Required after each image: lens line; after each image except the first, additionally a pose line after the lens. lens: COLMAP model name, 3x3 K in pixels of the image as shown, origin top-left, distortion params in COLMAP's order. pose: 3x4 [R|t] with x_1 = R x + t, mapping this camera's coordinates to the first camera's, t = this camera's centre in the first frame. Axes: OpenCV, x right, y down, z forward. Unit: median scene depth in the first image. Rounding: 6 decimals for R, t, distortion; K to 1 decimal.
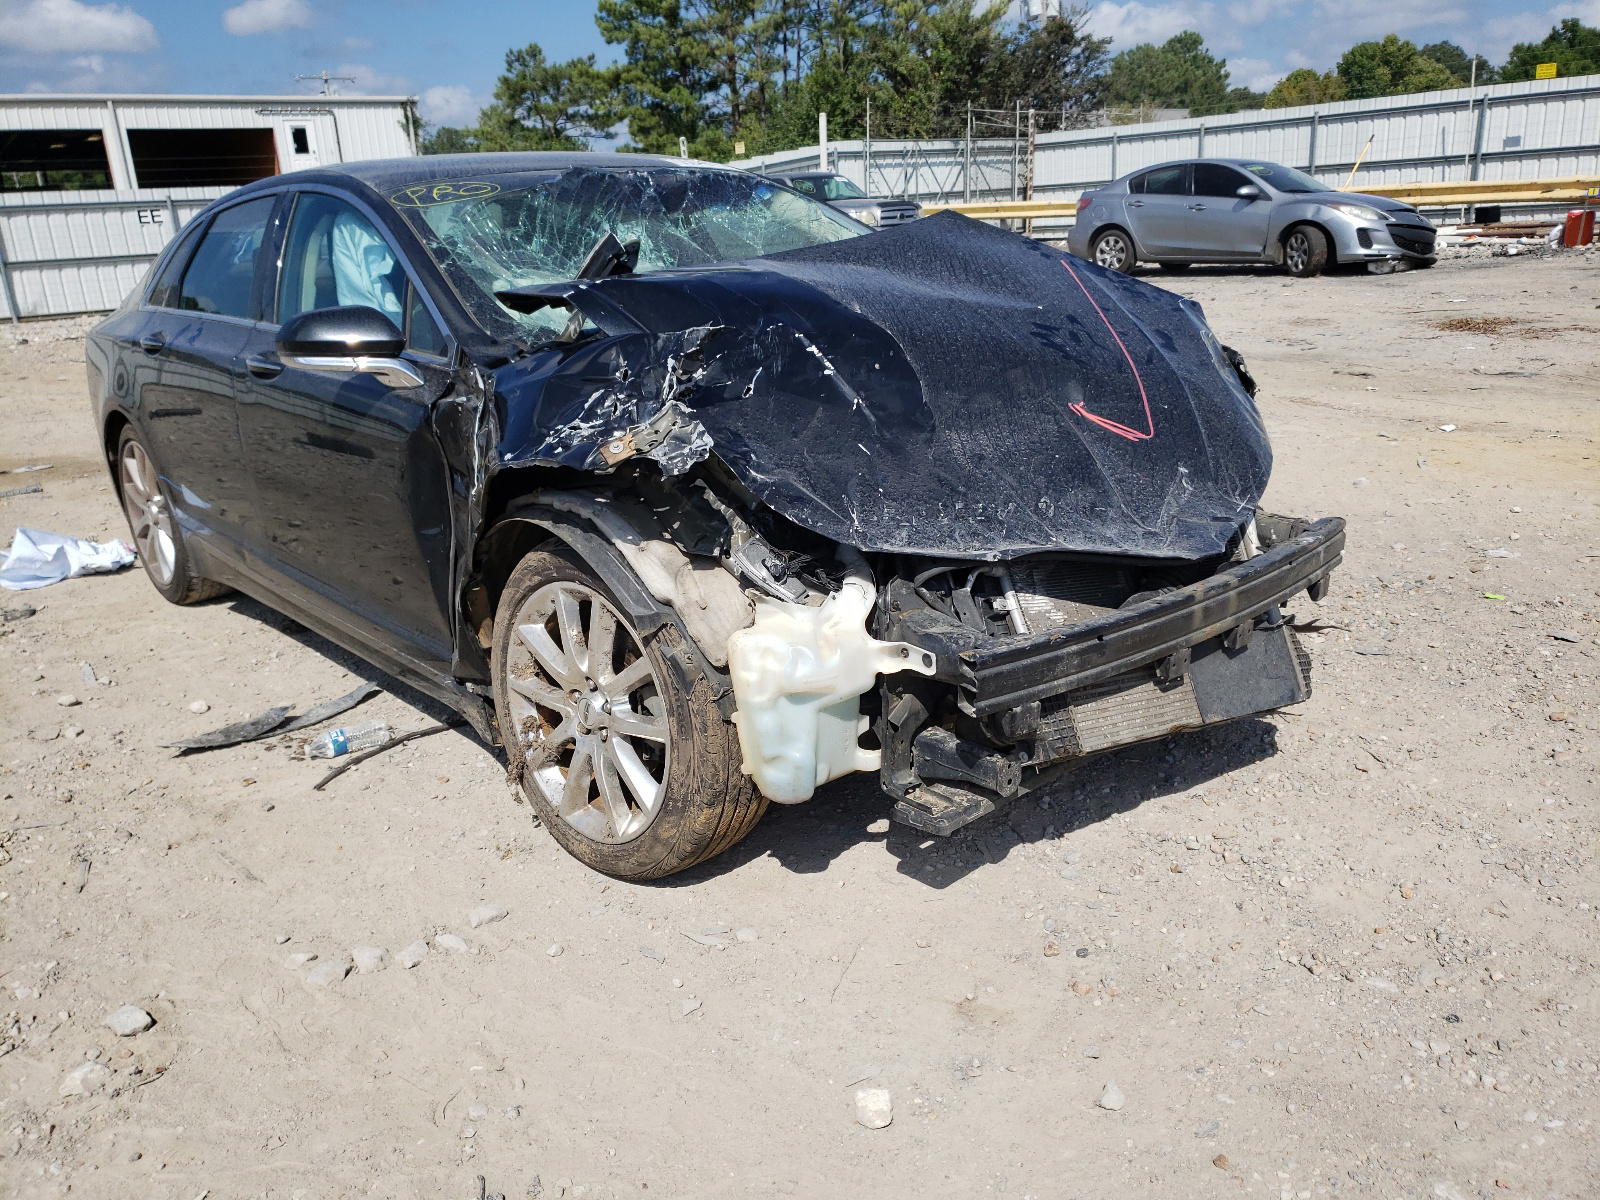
lens RADIAL K [[1156.7, 0, 800.0], [0, 1156.7, 600.0], [0, 0, 1]] dist [0.007922, 0.010926]
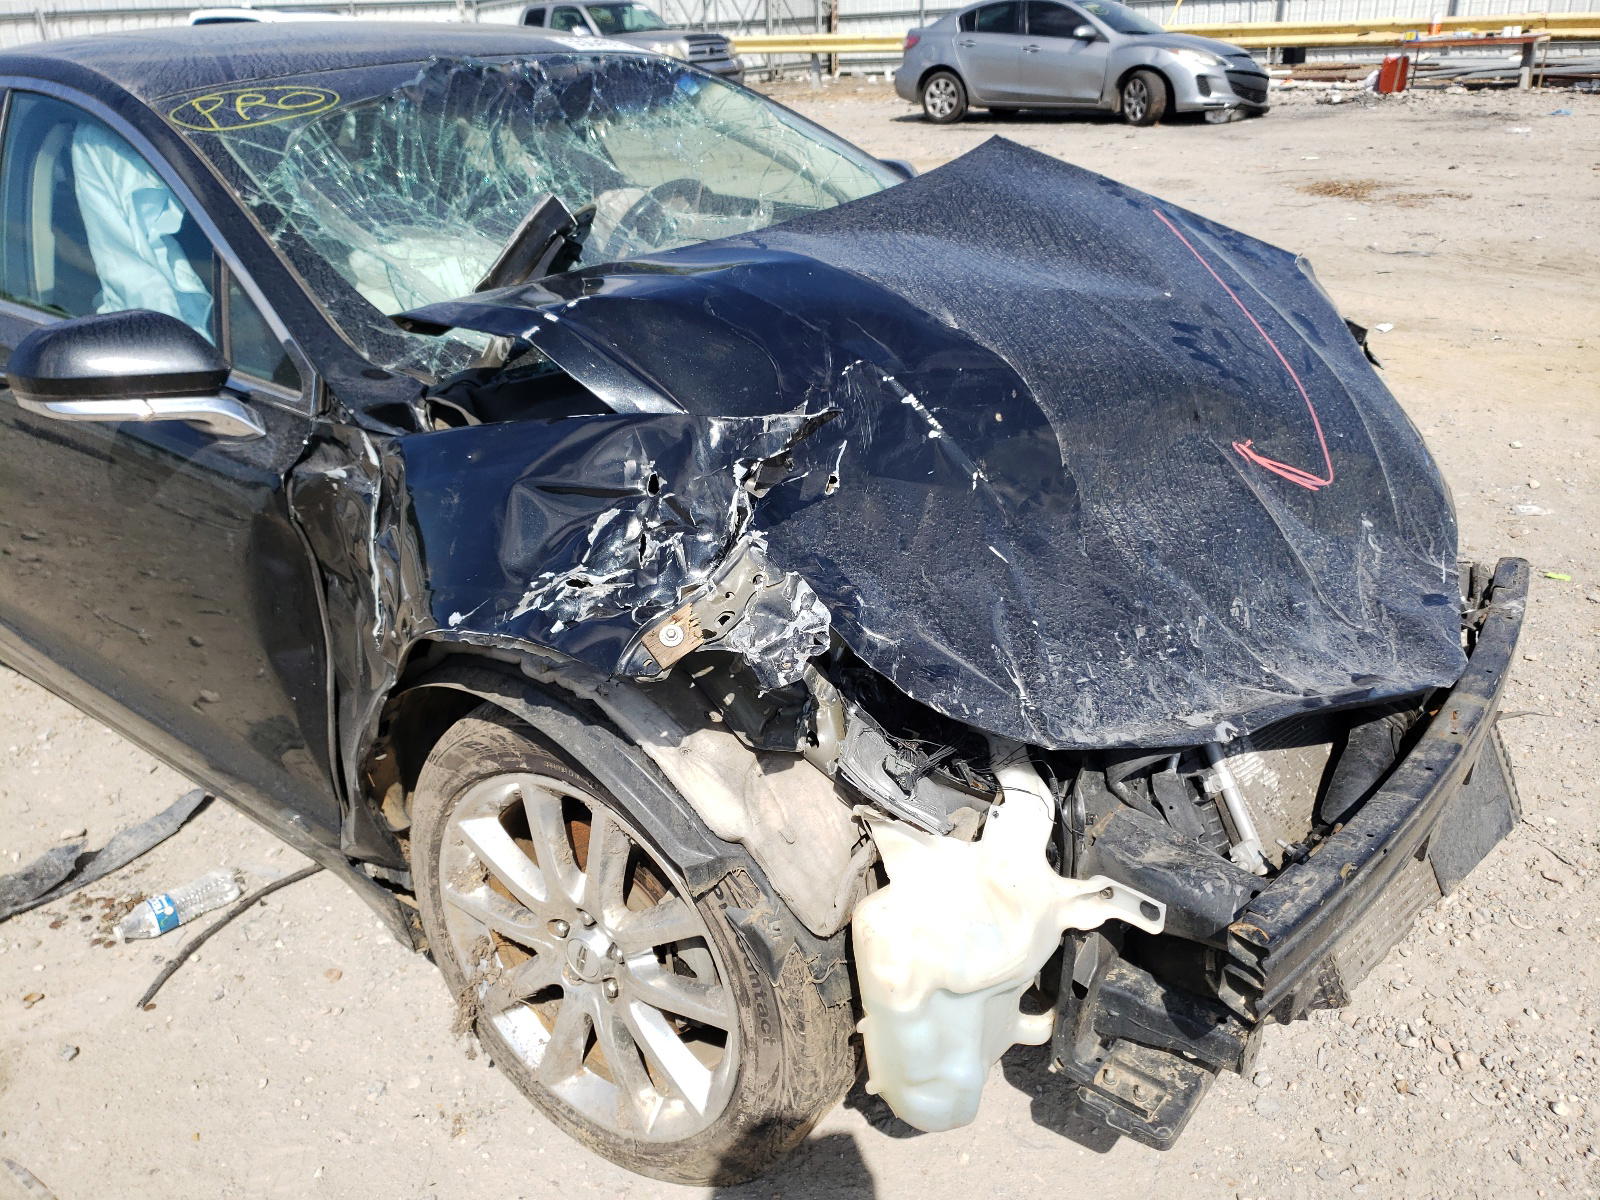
lens RADIAL K [[1208.7, 0, 800.0], [0, 1208.7, 600.0], [0, 0, 1]] dist [-0.017461, 0.040262]
pose [[0.987912, -0.055703, 0.144663, -0.134031], [0.039672, 0.992981, 0.111426, -0.158985], [-0.149855, -0.104340, 0.983187, 0.288364]]
